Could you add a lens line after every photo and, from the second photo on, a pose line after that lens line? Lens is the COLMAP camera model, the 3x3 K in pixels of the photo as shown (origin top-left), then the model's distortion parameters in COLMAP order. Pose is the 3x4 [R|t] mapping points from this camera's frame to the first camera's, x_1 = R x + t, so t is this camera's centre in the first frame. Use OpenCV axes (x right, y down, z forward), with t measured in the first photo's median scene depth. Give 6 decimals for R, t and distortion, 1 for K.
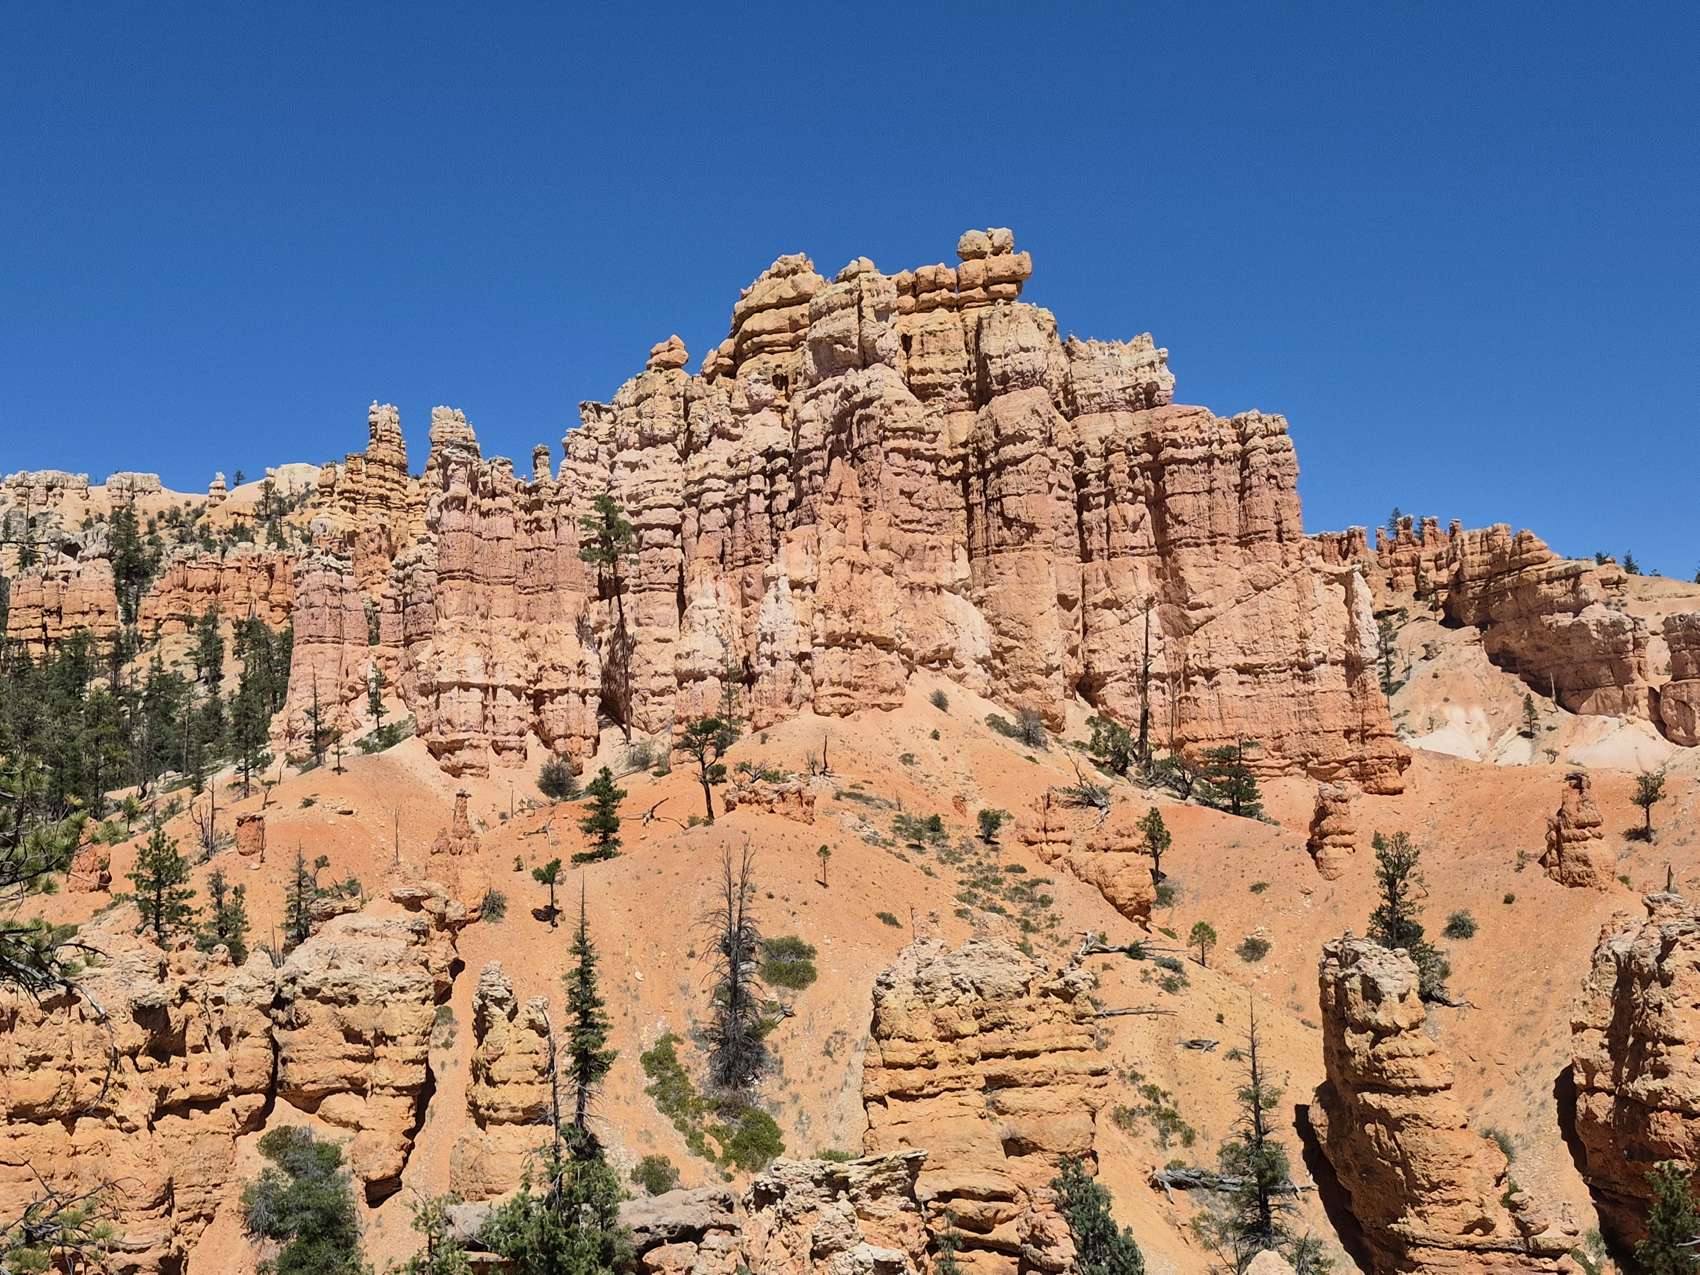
lens RADIAL K [[1995.0, 0, 834.9], [0, 1995.0, 593.5], [0, 0, 1]] dist [0.083695, -0.046425]
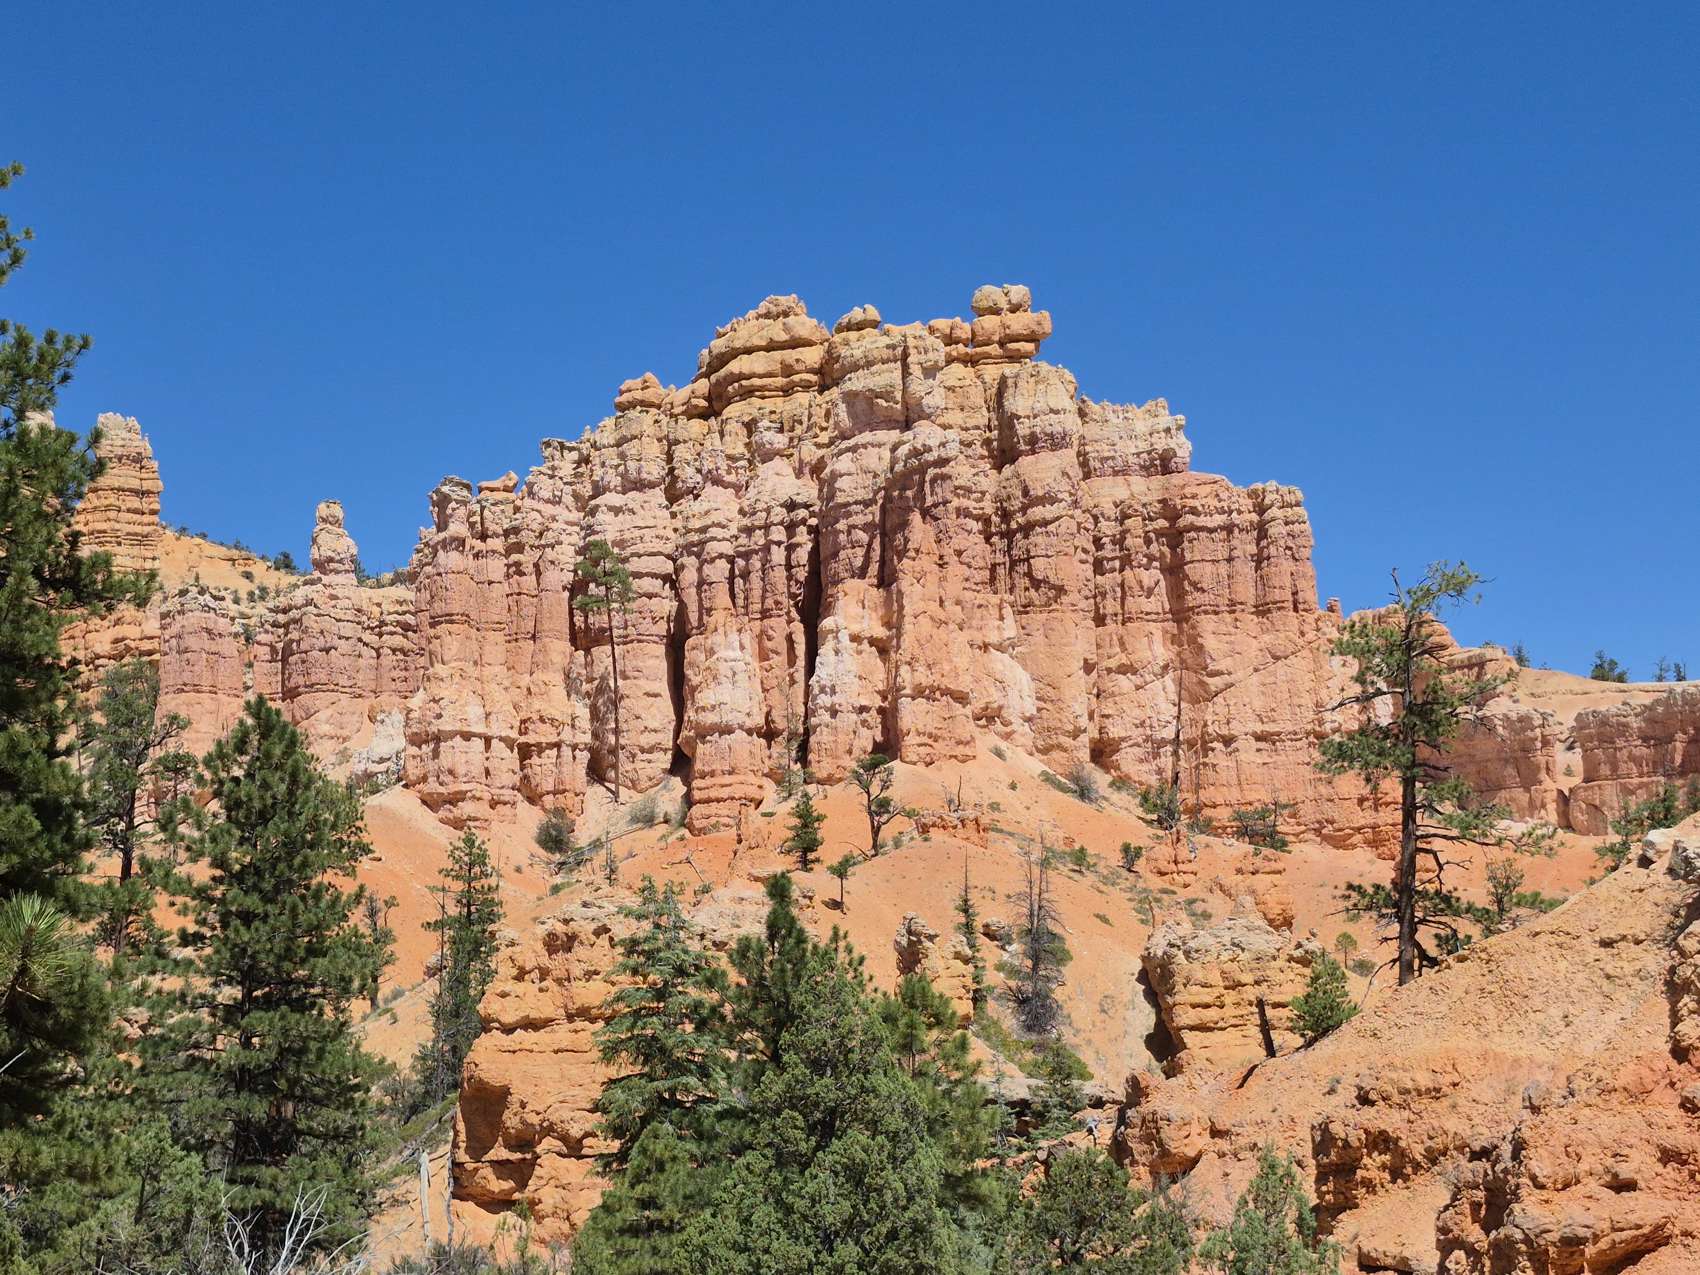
lens RADIAL K [[2692.7, 0, 849.4], [0, 2692.7, 605.1], [0, 0, 1]] dist [0.088441, 0.020820]
pose [[0.986630, 0.033275, 0.159546, -0.213372], [-0.028884, 0.999140, -0.029765, 0.017307], [-0.160399, 0.024759, 0.986742, -0.303753]]
